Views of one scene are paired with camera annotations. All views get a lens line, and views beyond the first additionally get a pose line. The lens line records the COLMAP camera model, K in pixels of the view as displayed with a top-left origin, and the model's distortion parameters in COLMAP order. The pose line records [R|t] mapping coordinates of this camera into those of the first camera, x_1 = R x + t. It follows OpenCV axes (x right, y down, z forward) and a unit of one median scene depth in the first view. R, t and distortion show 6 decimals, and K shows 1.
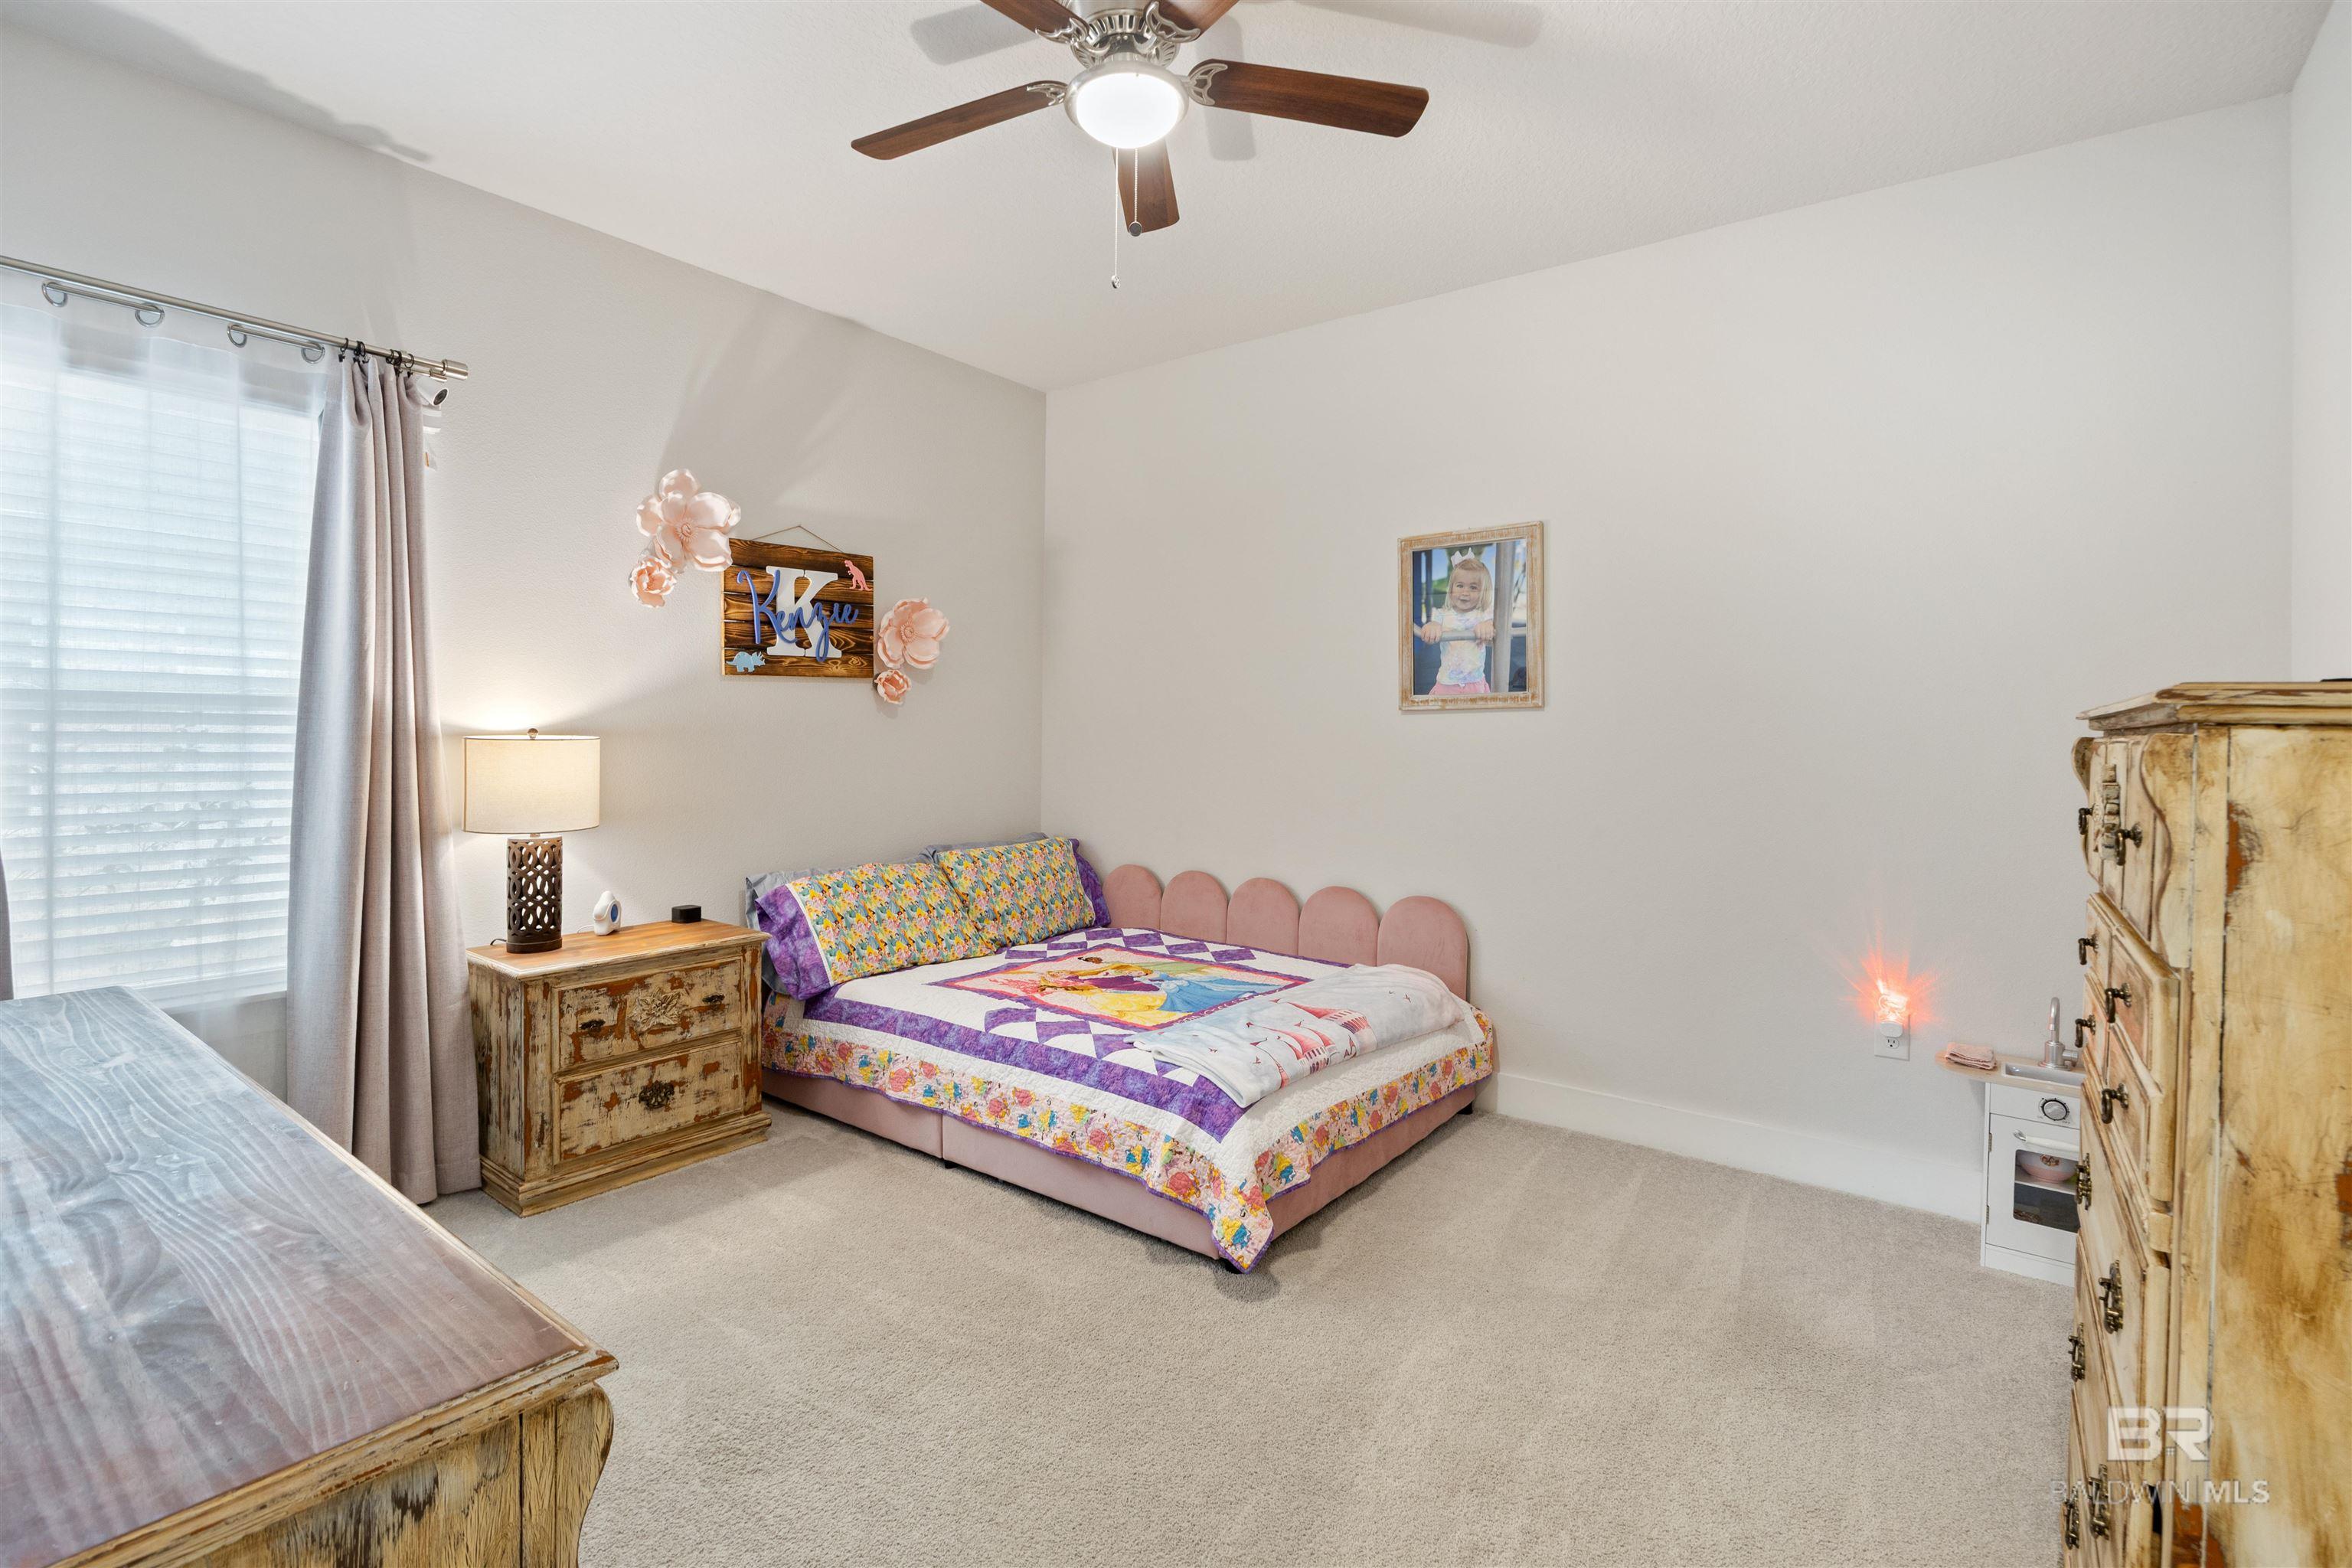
lens RADIAL K [[1082.1, 0, 1180.2], [0, 1082.1, 723.9], [0, 0, 1]] dist [-0.006035, -0.000095]
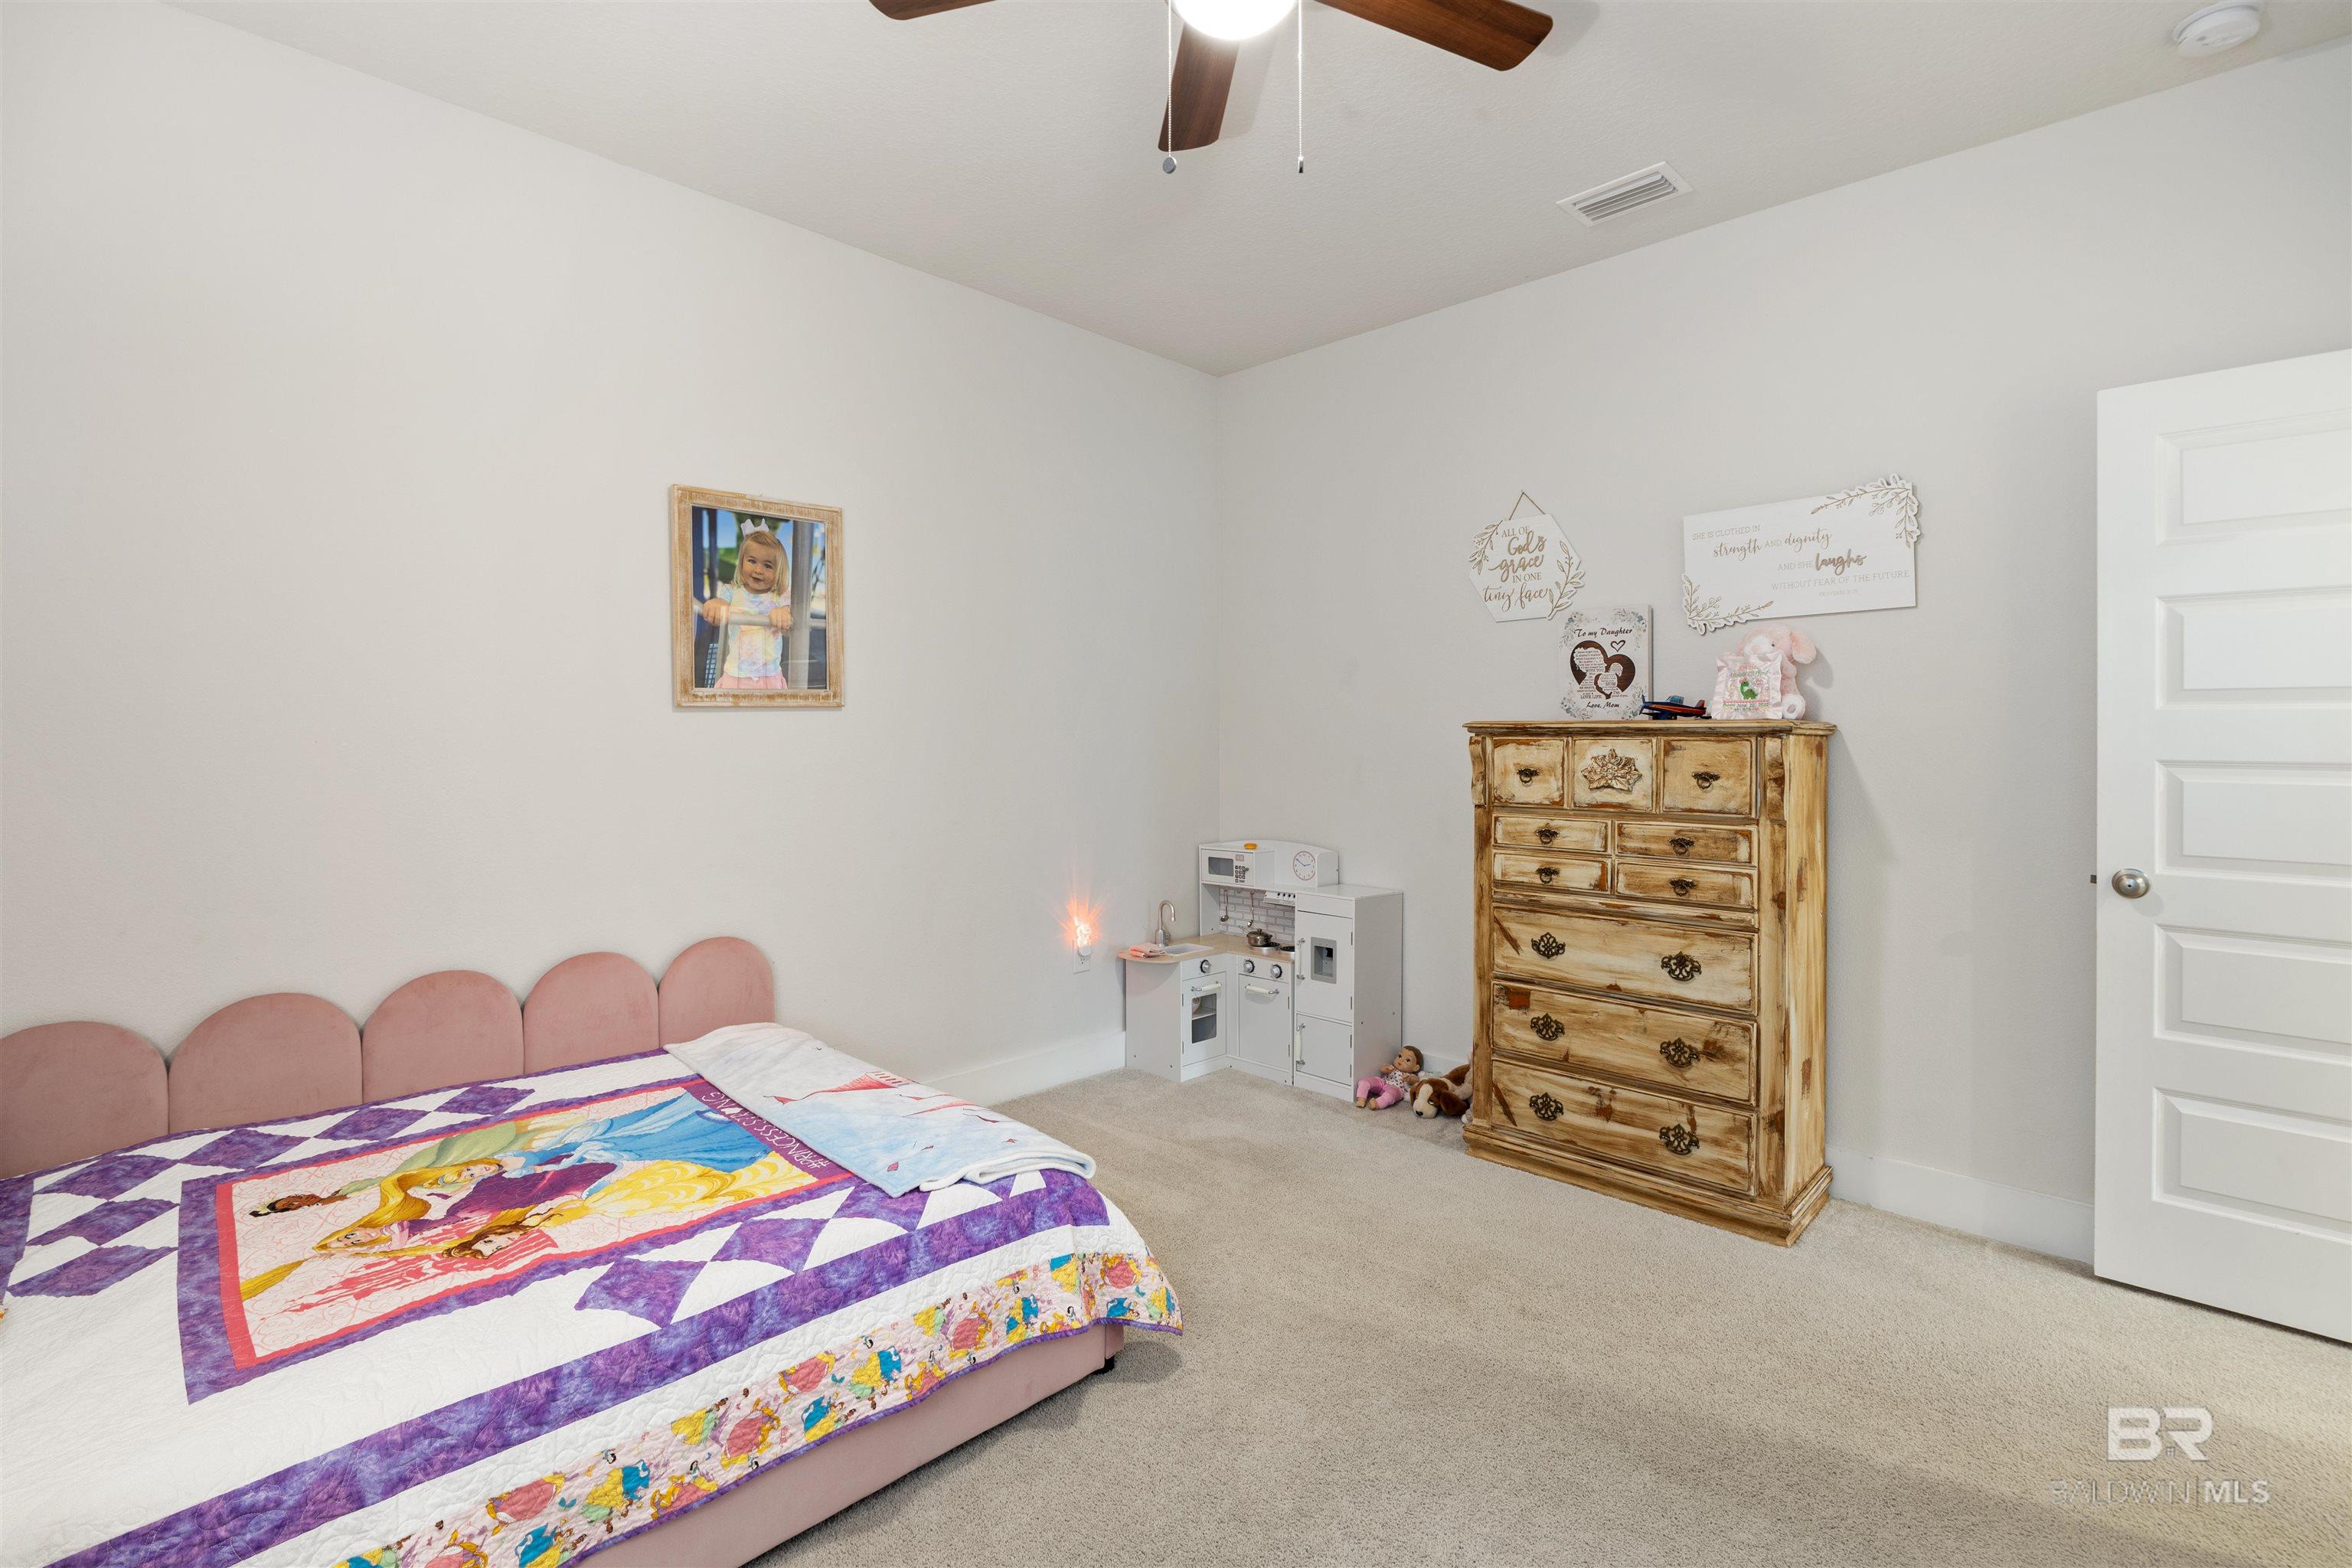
lens RADIAL K [[1056.6, 0, 1170.1], [0, 1056.6, 730.0], [0, 0, 1]] dist [-0.002752, 0.000006]
pose [[0.152631, -0.005601, 0.988267, -0.526151], [-0.004582, 0.999969, 0.006375, -0.002331], [-0.988273, -0.005502, 0.152600, 0.568938]]
